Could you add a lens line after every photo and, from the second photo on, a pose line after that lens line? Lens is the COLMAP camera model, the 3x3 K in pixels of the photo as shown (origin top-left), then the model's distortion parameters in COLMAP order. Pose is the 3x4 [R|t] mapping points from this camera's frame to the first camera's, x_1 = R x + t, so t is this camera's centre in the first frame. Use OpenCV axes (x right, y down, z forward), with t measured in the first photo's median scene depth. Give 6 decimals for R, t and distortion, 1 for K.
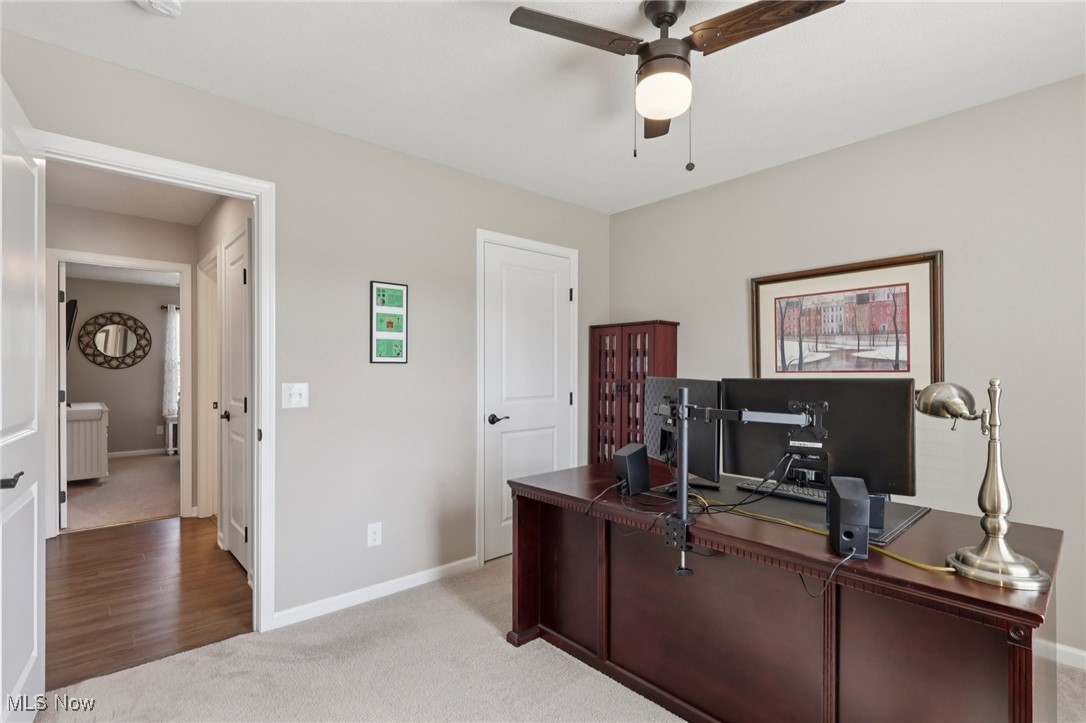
lens RADIAL K [[510.1, 0, 540.2], [0, 510.1, 364.2], [0, 0, 1]] dist [-0.003941, 0.002678]
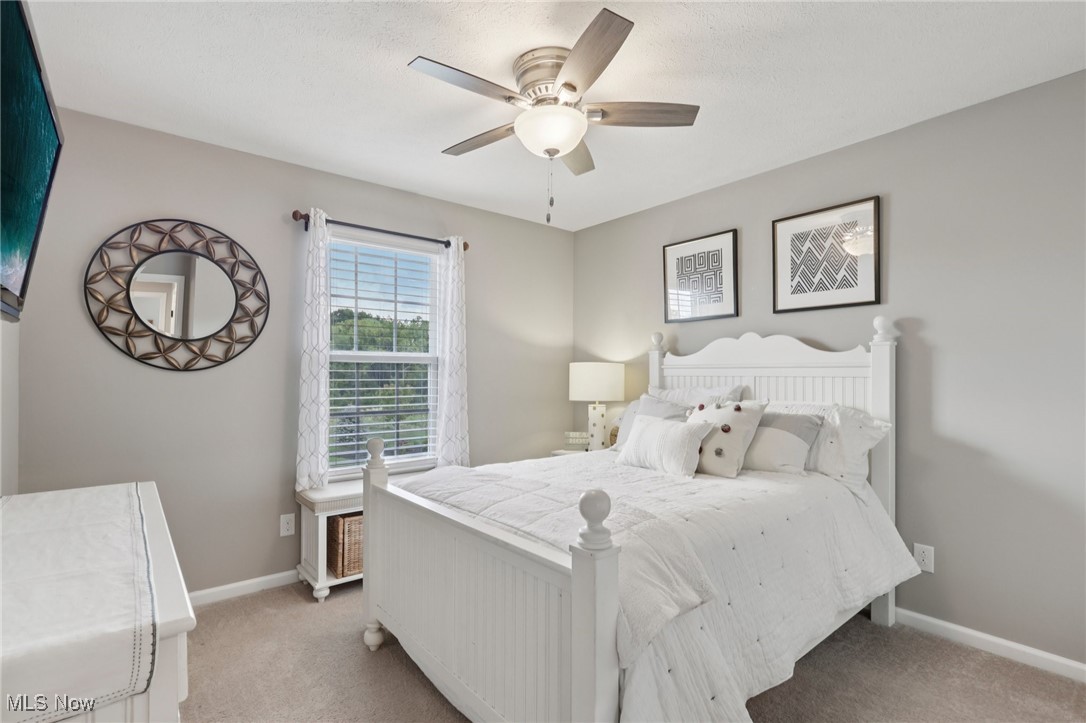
lens RADIAL K [[510.1, 0, 545.4], [0, 510.1, 366.1], [0, 0, 1]] dist [-0.003941, 0.002678]
pose [[0.999117, 0.001480, -0.041979, -0.547325], [-0.001743, 0.999979, -0.006232, 0.007301], [0.041969, 0.006299, 0.999099, 0.631762]]
